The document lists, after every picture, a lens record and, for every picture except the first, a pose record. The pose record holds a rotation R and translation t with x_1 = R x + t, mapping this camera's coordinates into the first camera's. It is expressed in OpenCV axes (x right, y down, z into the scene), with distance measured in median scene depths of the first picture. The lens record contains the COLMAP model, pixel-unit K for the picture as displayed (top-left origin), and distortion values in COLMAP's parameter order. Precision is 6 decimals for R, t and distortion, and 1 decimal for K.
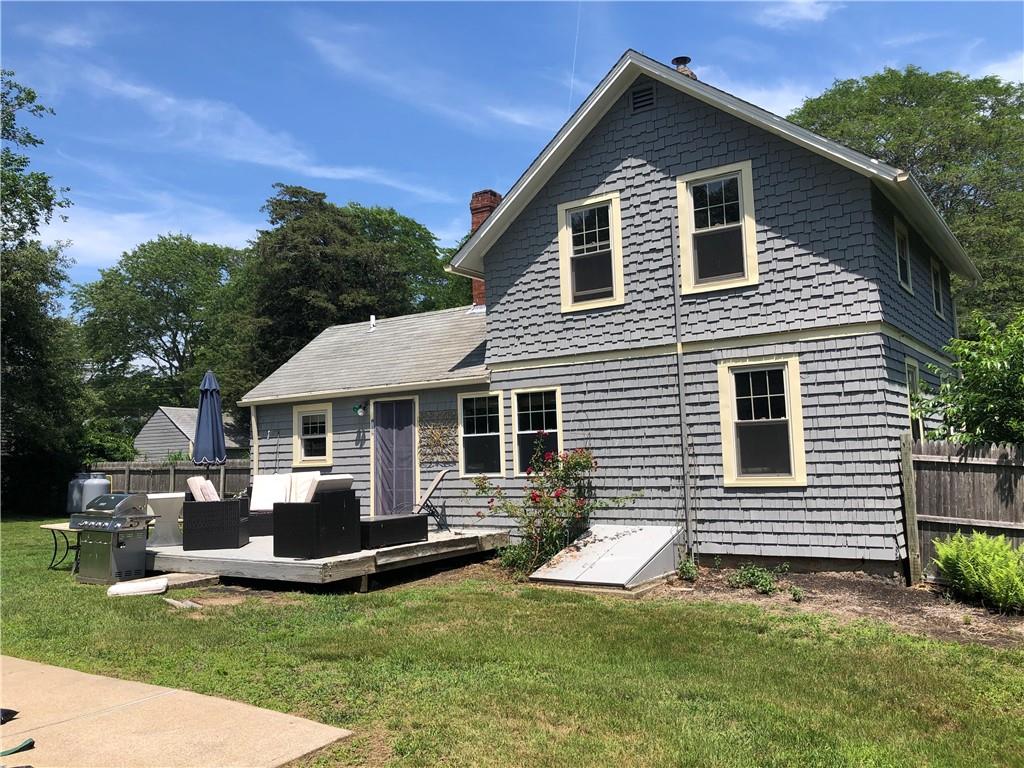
lens RADIAL K [[843.7, 0, 511.8], [0, 843.7, 379.9], [0, 0, 1]] dist [0.058515, -0.048073]
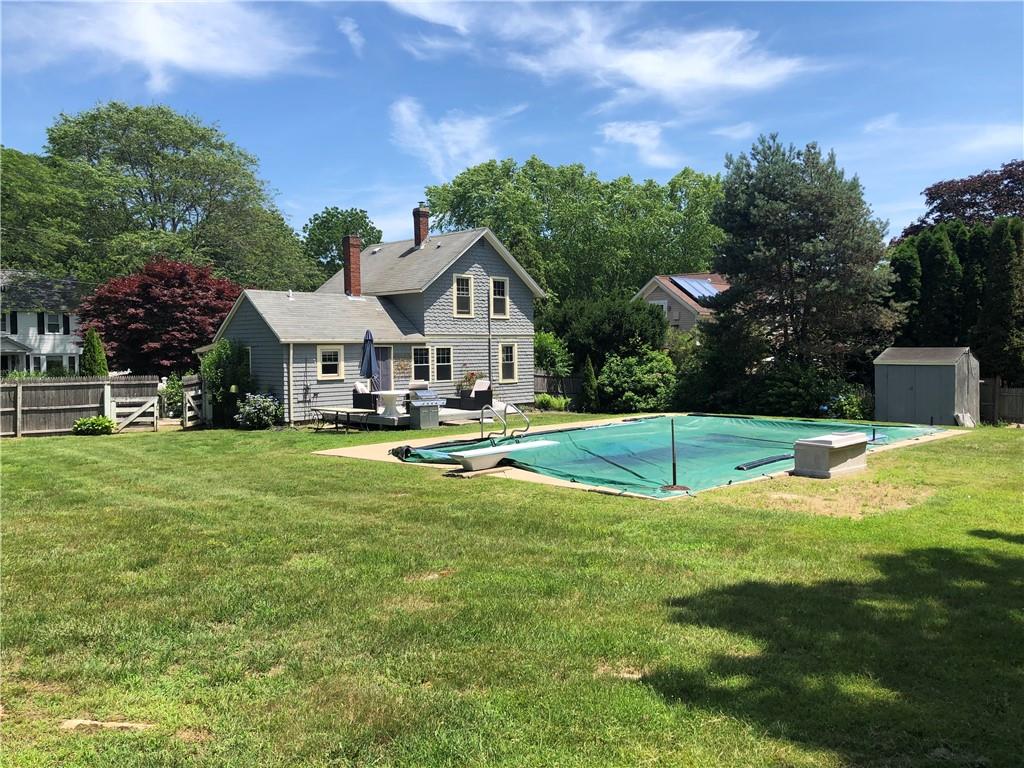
lens RADIAL K [[843.7, 0, 512.1], [0, 843.7, 384.4], [0, 0, 1]] dist [0.058515, -0.048073]
pose [[0.179840, -0.013087, 0.983609, -2.377702], [-0.086385, 0.995838, 0.029044, 0.031918], [-0.979895, -0.090193, 0.177962, 0.358613]]
